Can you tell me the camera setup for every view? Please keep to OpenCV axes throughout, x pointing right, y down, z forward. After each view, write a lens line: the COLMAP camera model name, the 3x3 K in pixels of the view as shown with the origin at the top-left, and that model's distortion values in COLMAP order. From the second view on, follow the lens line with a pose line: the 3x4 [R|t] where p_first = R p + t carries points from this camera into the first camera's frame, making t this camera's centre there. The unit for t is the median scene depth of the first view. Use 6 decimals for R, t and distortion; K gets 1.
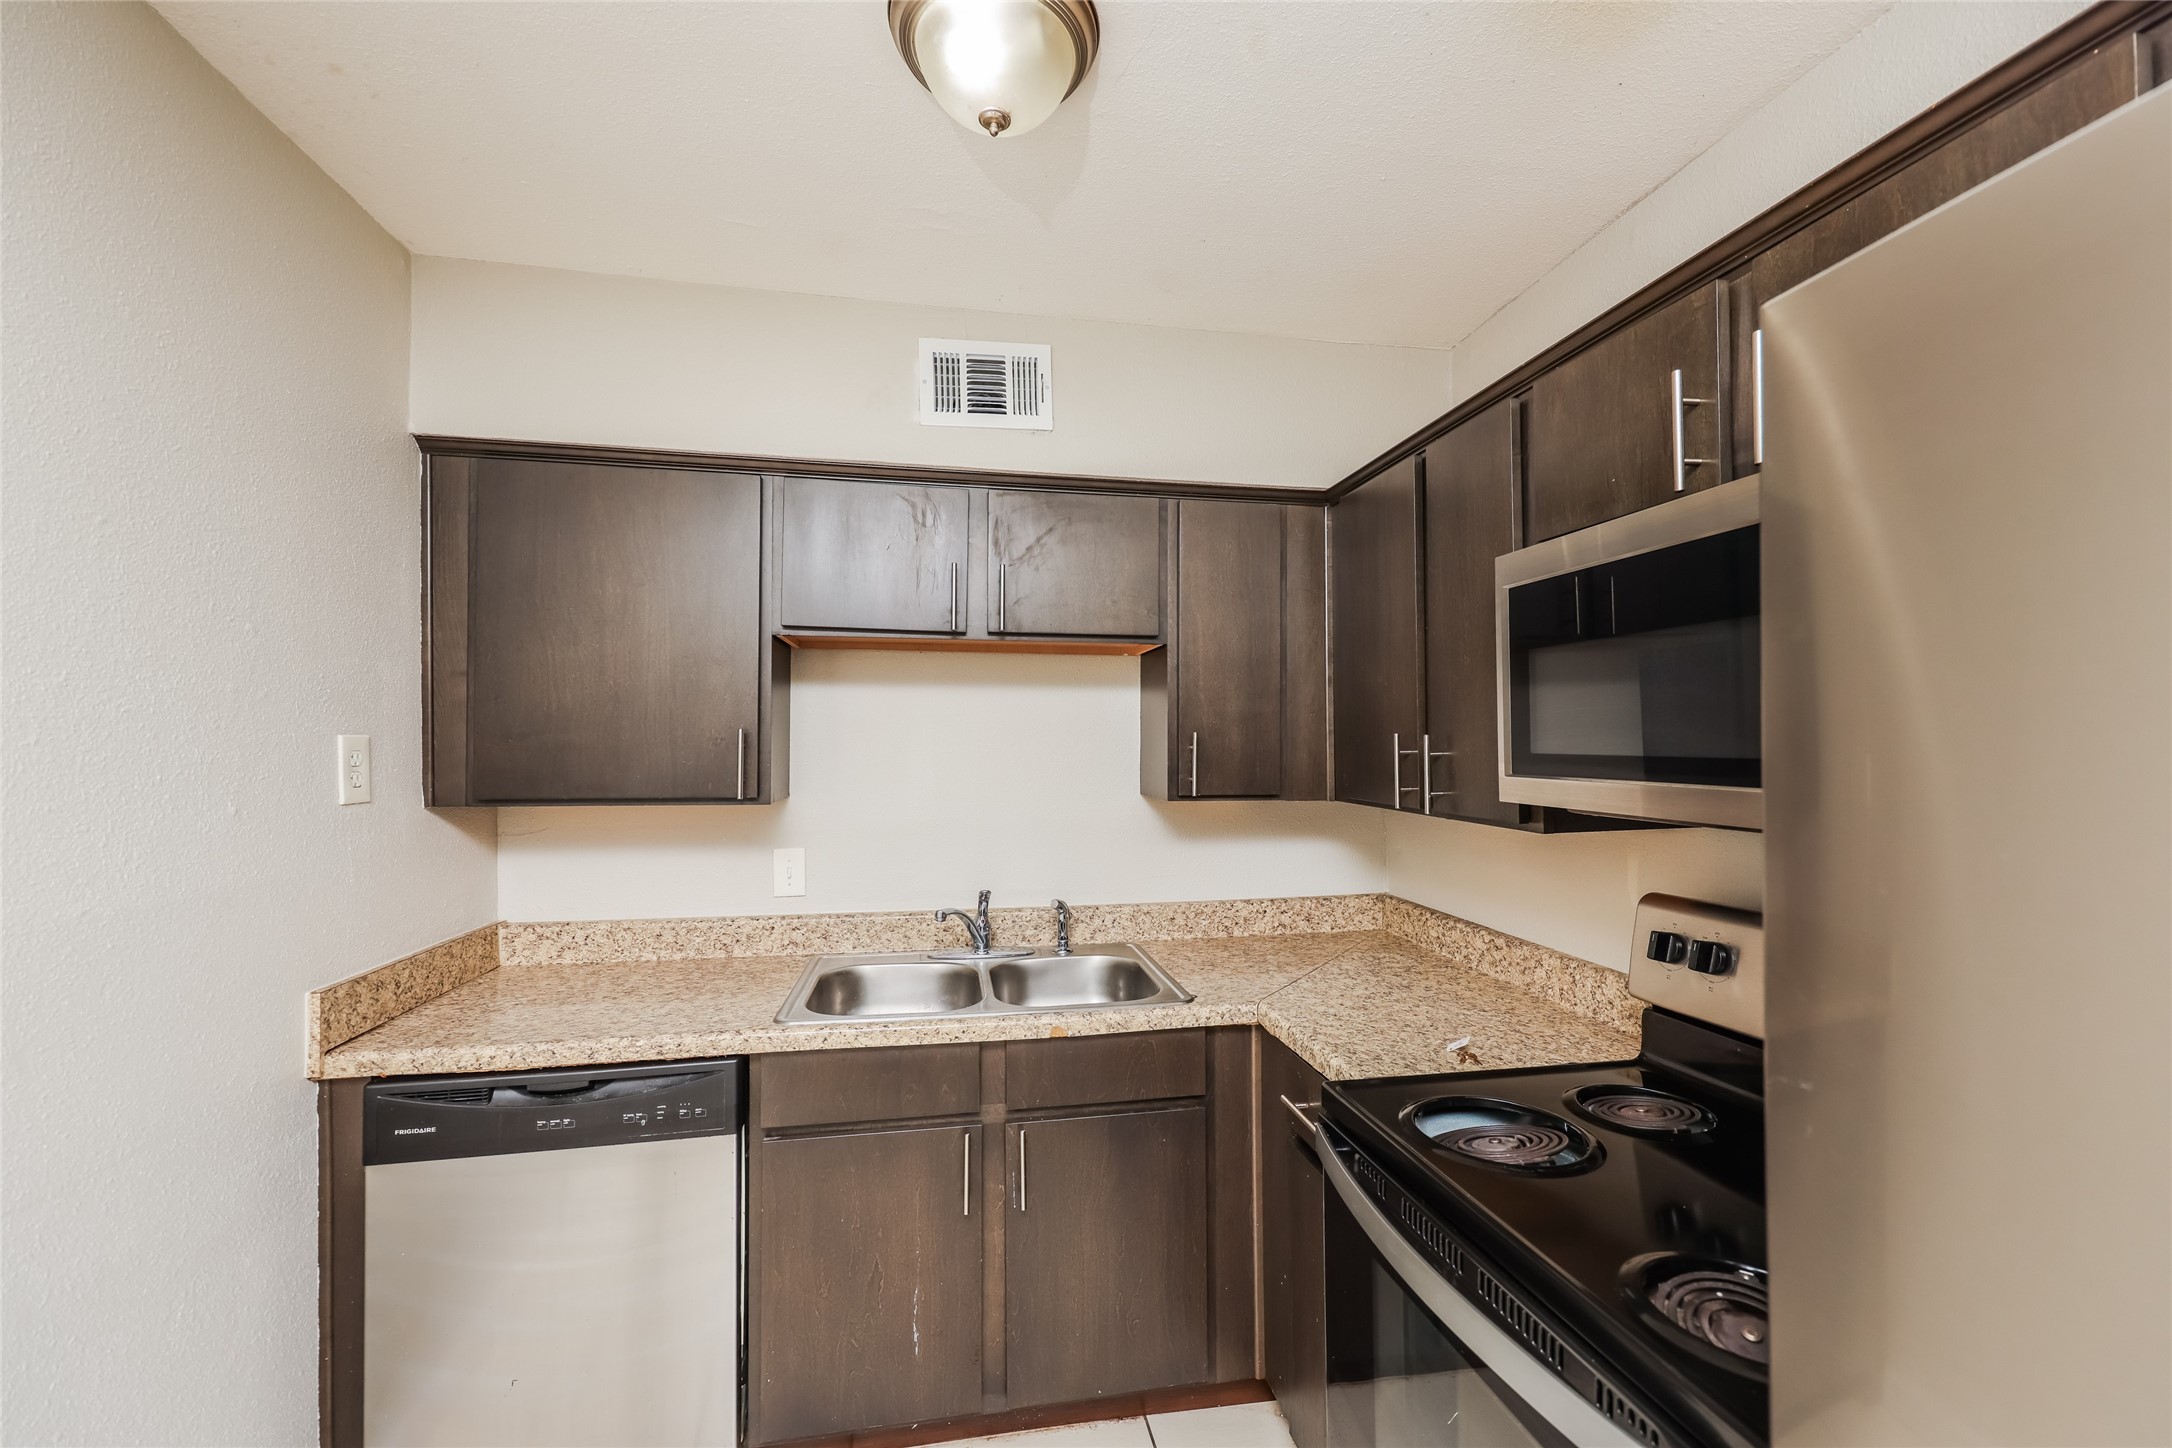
lens RADIAL K [[888.7, 0, 1086.0], [0, 888.7, 724.0], [0, 0, 1]] dist [0.005018, 0.000002]
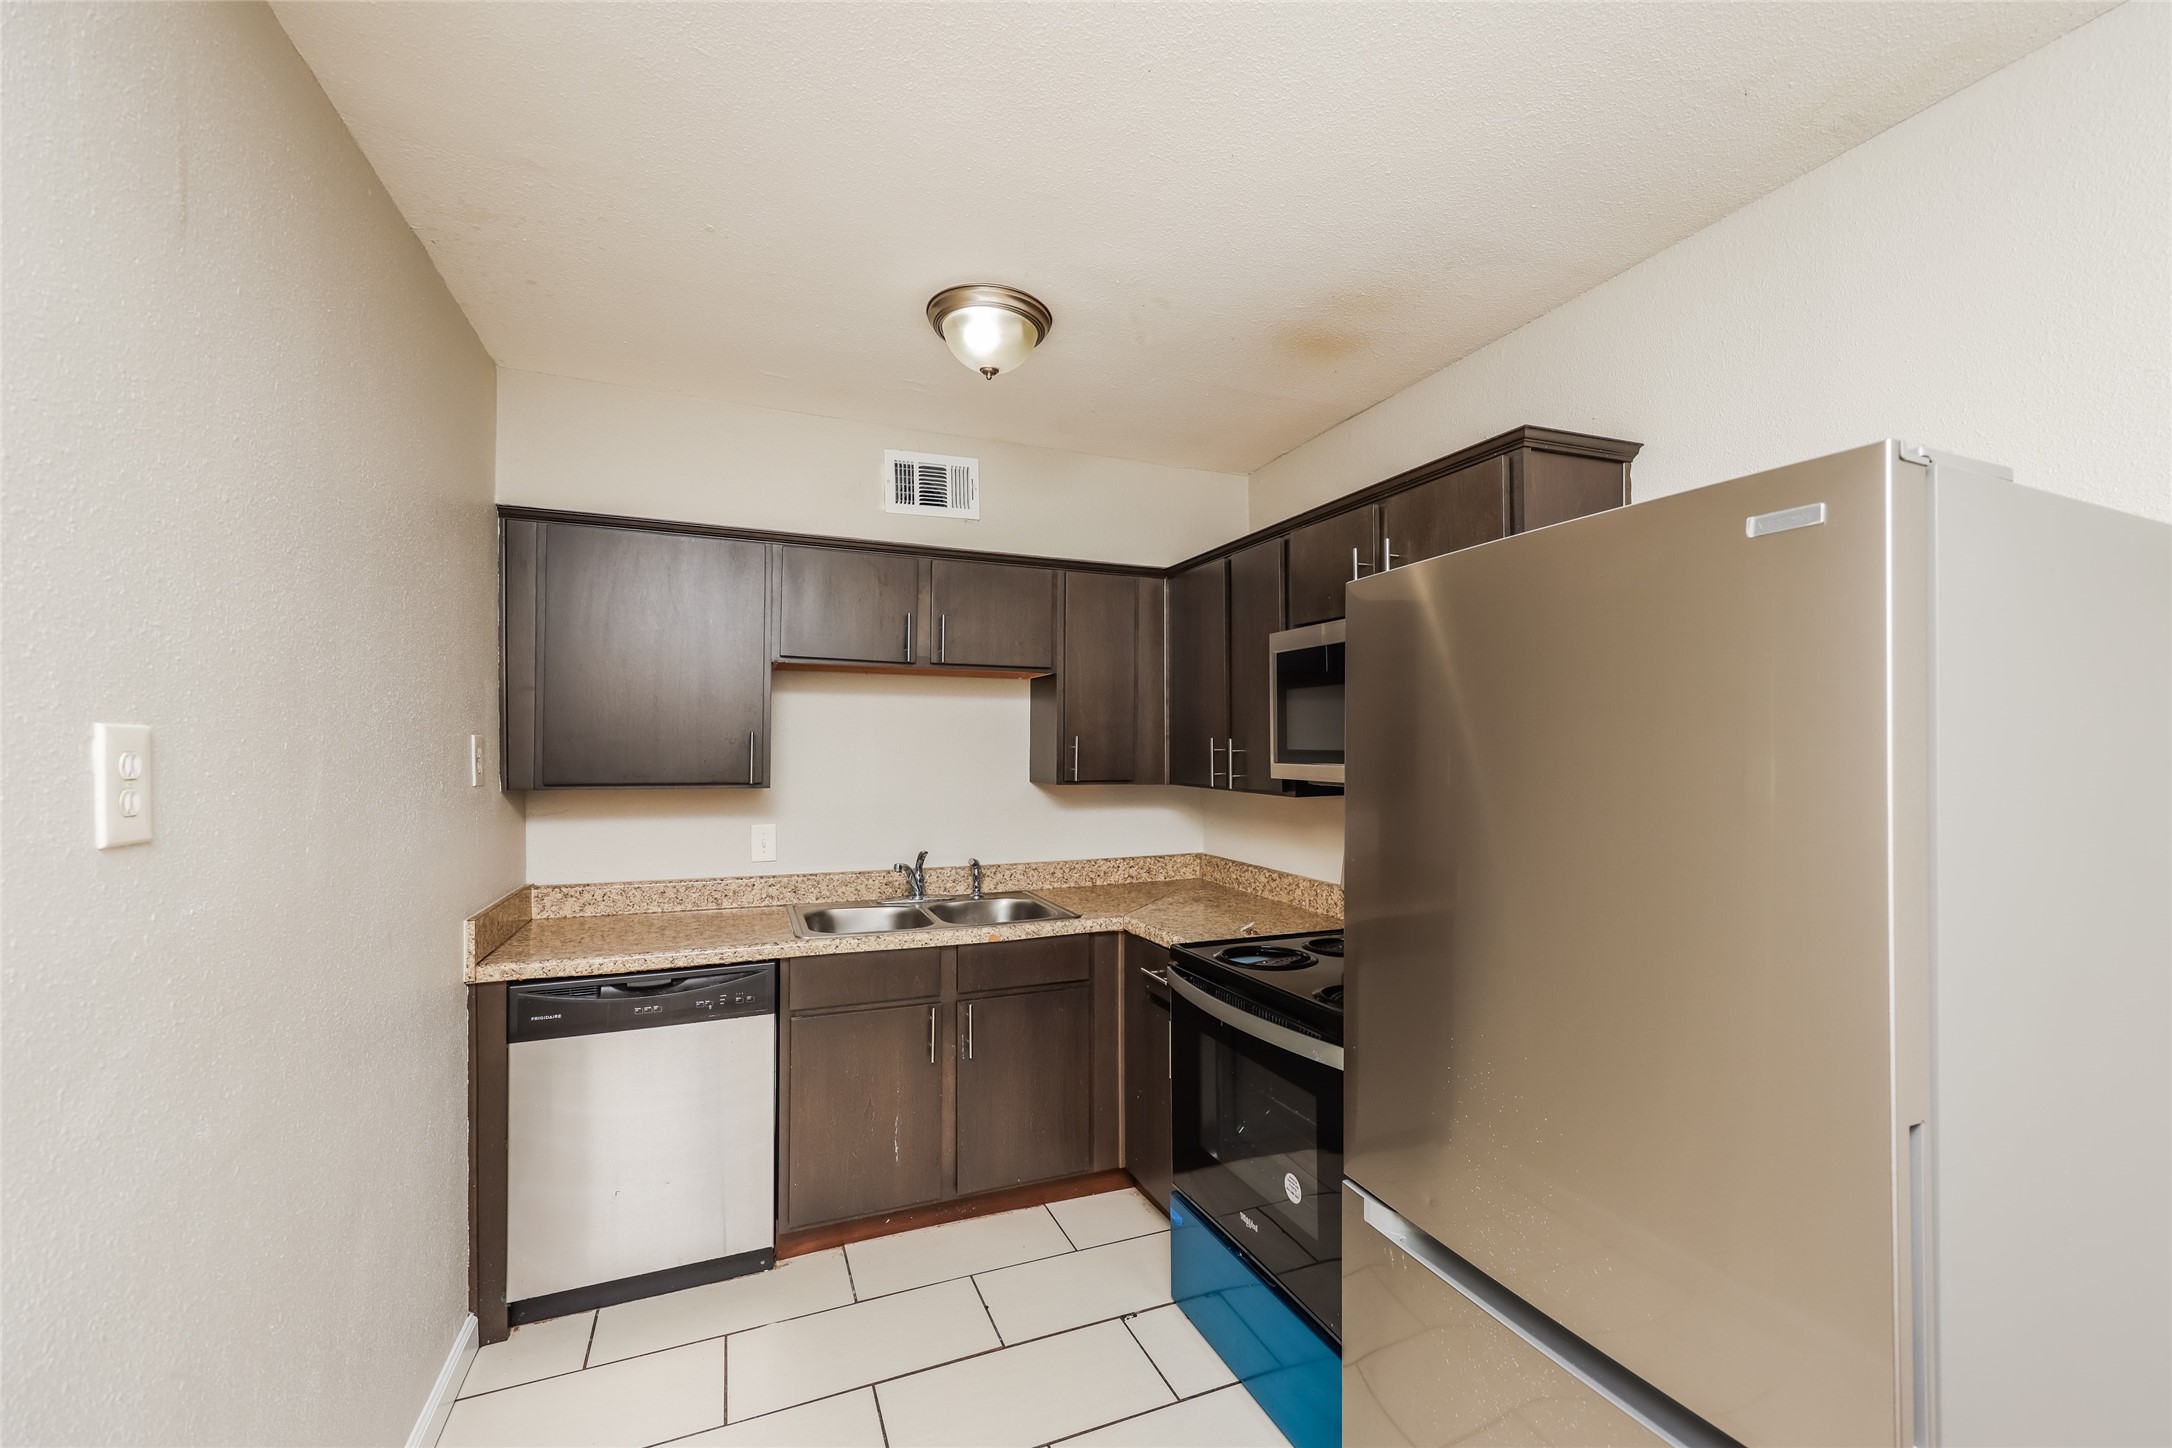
lens RADIAL K [[885.8, 0, 1092.8], [0, 885.8, 733.0], [0, 0, 1]] dist [0.006479, -0.000290]
pose [[0.977851, 0.006044, 0.209214, -0.165392], [-0.007302, 0.999960, 0.005244, -0.003846], [-0.209174, -0.006656, 0.977856, -0.434943]]
